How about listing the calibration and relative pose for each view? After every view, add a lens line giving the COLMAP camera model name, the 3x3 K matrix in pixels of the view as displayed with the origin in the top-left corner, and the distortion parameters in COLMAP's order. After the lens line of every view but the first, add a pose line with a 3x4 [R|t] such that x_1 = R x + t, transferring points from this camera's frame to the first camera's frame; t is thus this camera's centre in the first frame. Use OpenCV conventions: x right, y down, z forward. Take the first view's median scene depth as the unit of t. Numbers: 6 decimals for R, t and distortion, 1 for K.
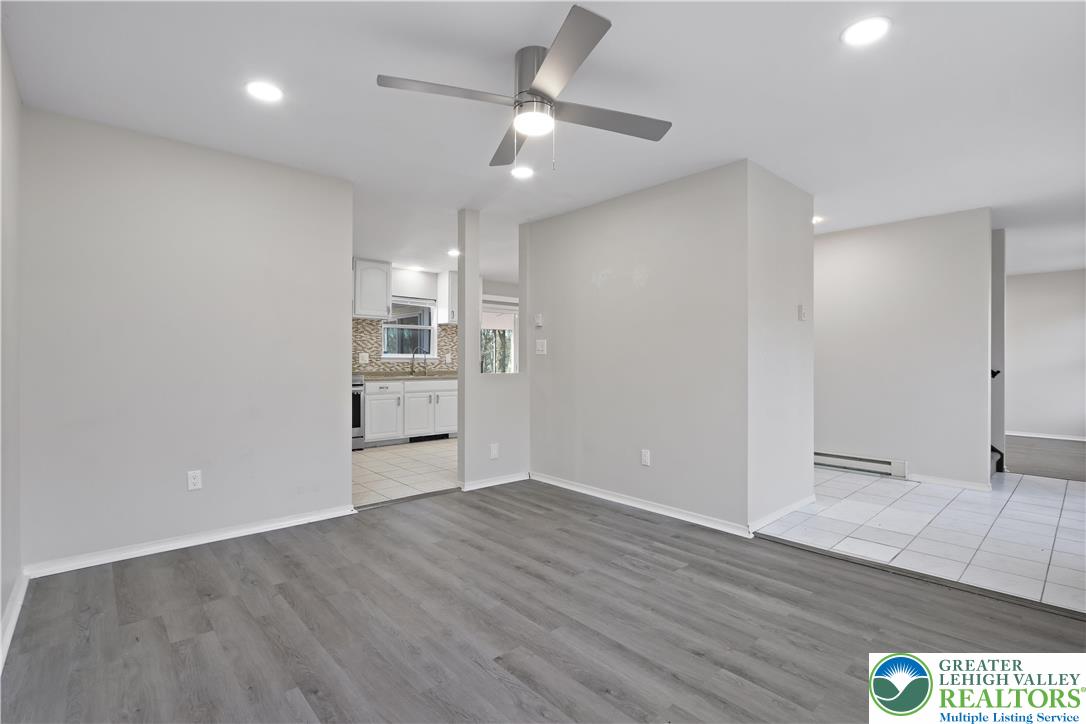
lens RADIAL K [[503.7, 0, 540.3], [0, 503.7, 359.5], [0, 0, 1]] dist [-0.003997, -0.000563]
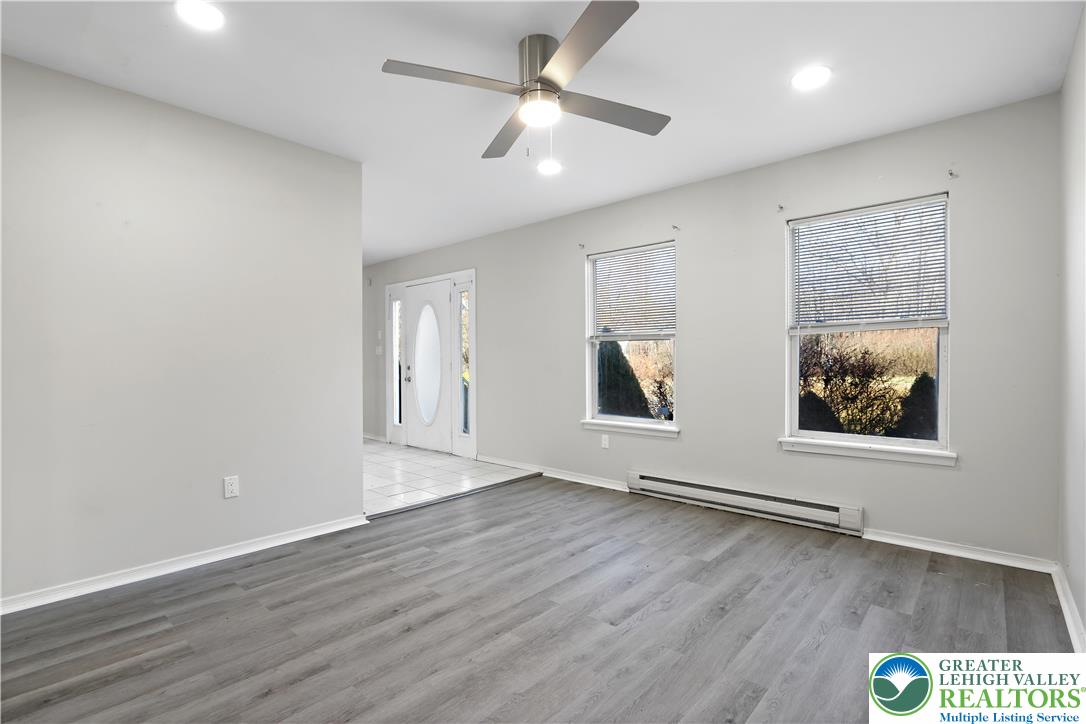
lens RADIAL K [[503.7, 0, 540.3], [0, 503.7, 359.5], [0, 0, 1]] dist [-0.003997, -0.000563]
pose [[-0.106442, 0.007361, 0.994292, -0.796028], [-0.001189, 0.999971, -0.007530, 0.019958], [-0.994318, -0.001983, -0.106430, 0.877137]]
